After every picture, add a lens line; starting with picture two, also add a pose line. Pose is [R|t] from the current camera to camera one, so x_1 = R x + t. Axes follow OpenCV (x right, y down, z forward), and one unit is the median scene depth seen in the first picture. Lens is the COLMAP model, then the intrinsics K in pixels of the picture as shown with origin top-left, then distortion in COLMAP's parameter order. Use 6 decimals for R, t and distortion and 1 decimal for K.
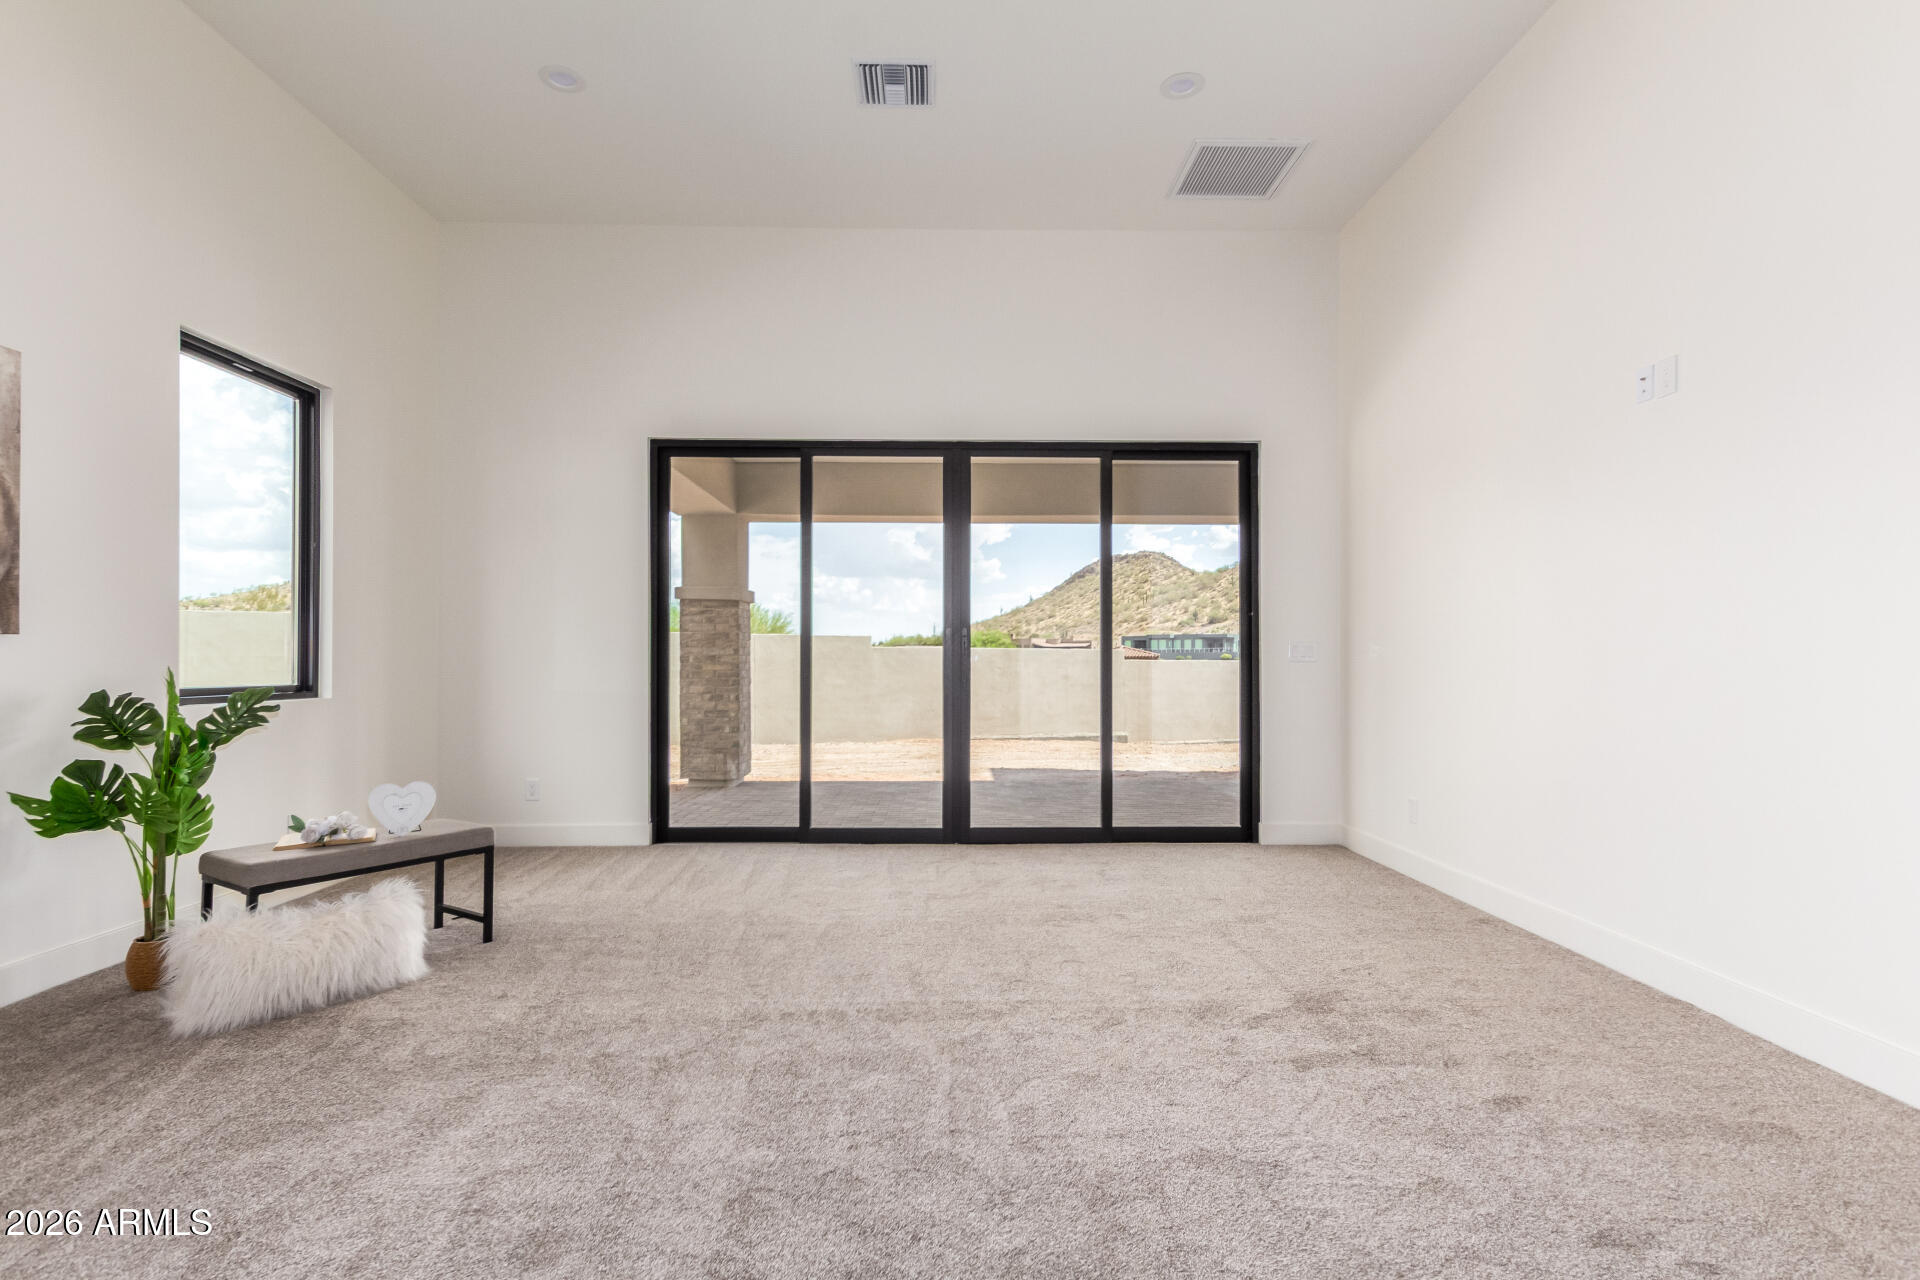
lens RADIAL K [[938.6, 0, 958.1], [0, 938.6, 648.9], [0, 0, 1]] dist [0.016227, -0.001723]
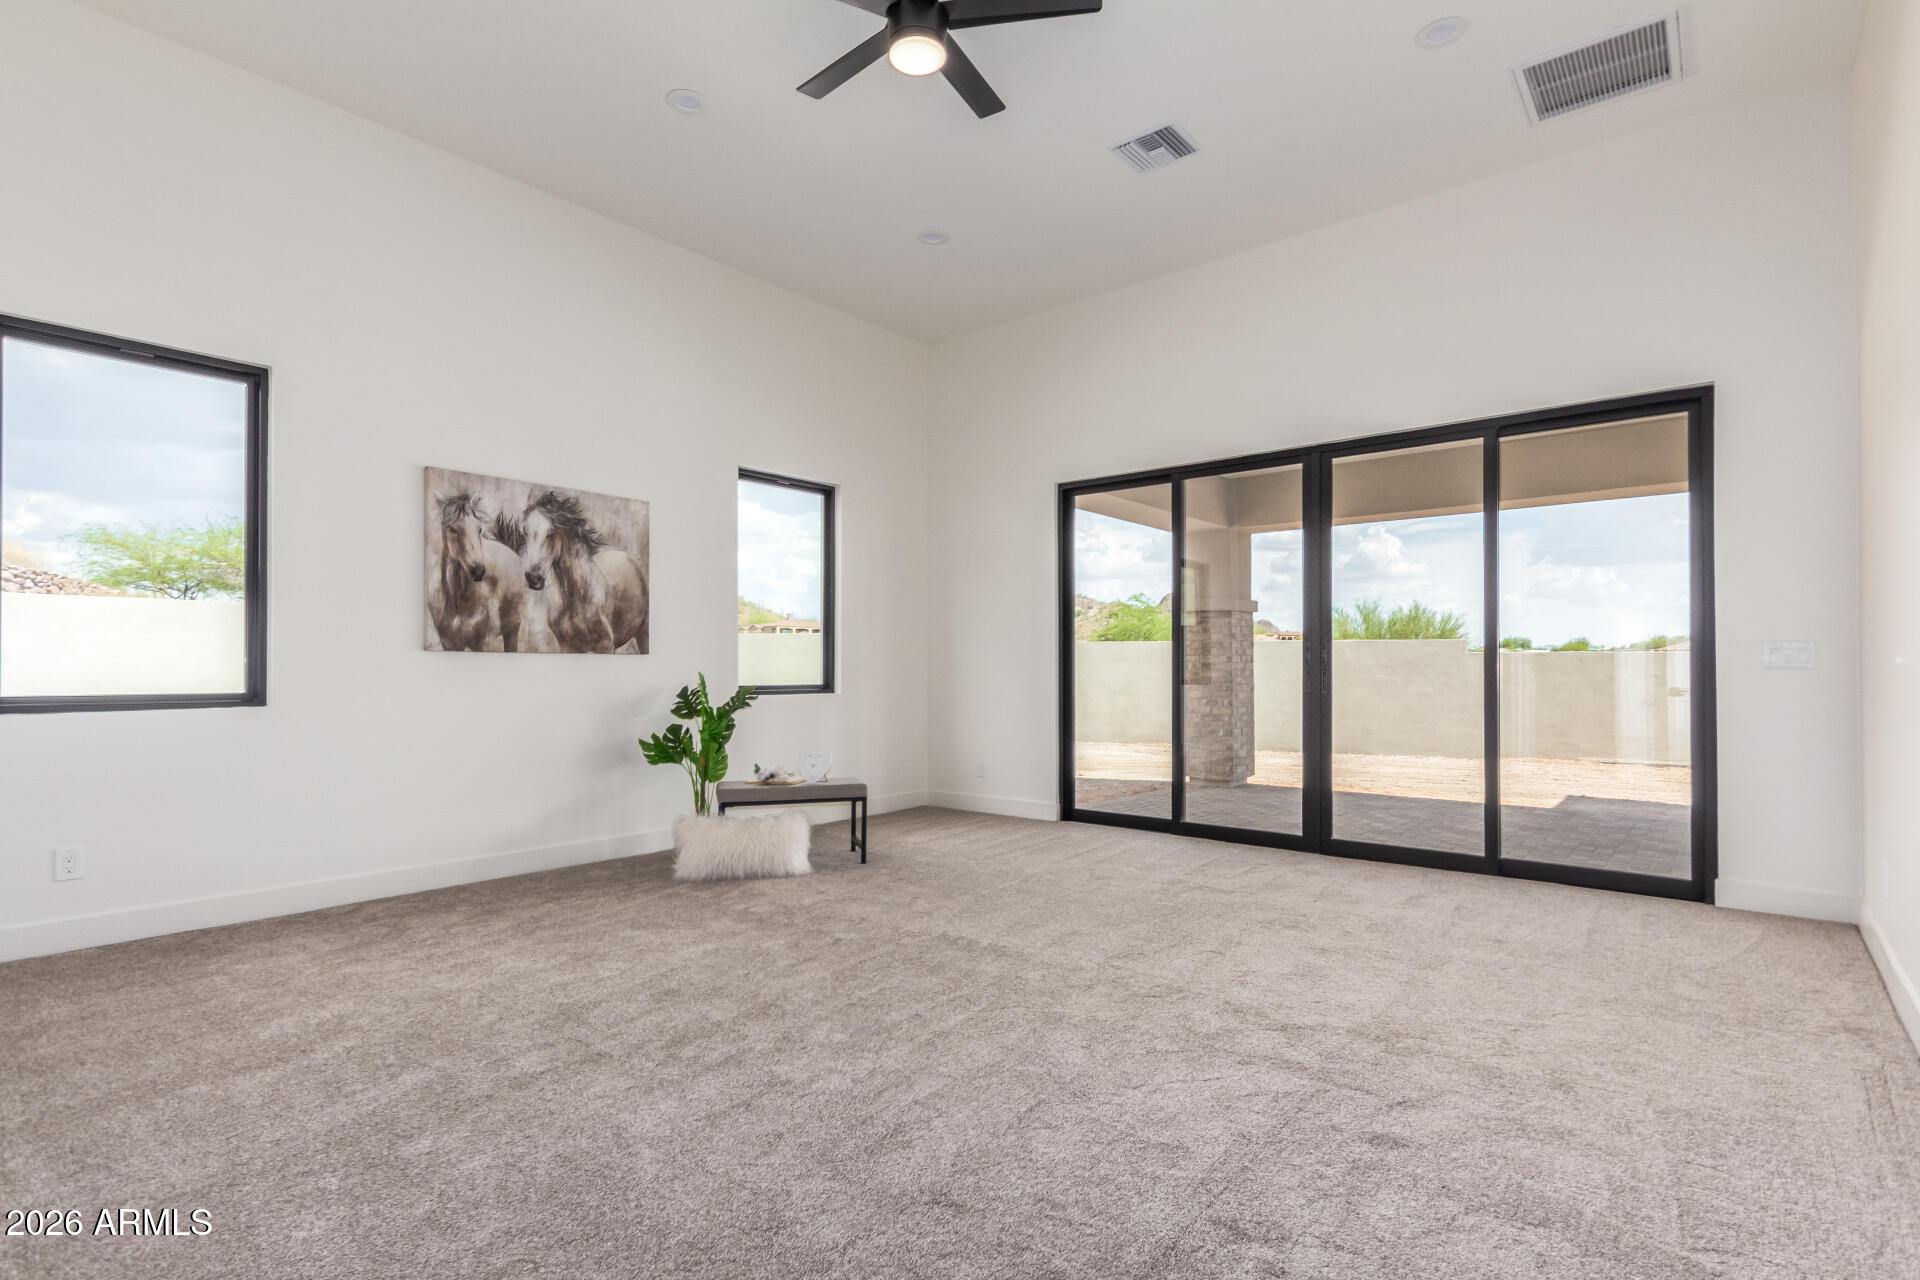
lens RADIAL K [[938.6, 0, 956.0], [0, 938.6, 650.3], [0, 0, 1]] dist [0.016227, -0.001723]
pose [[0.753631, -0.013642, -0.657156, 0.443609], [0.009615, 0.999906, -0.009731, 0.000520], [0.657227, 0.001015, 0.753692, 0.008381]]
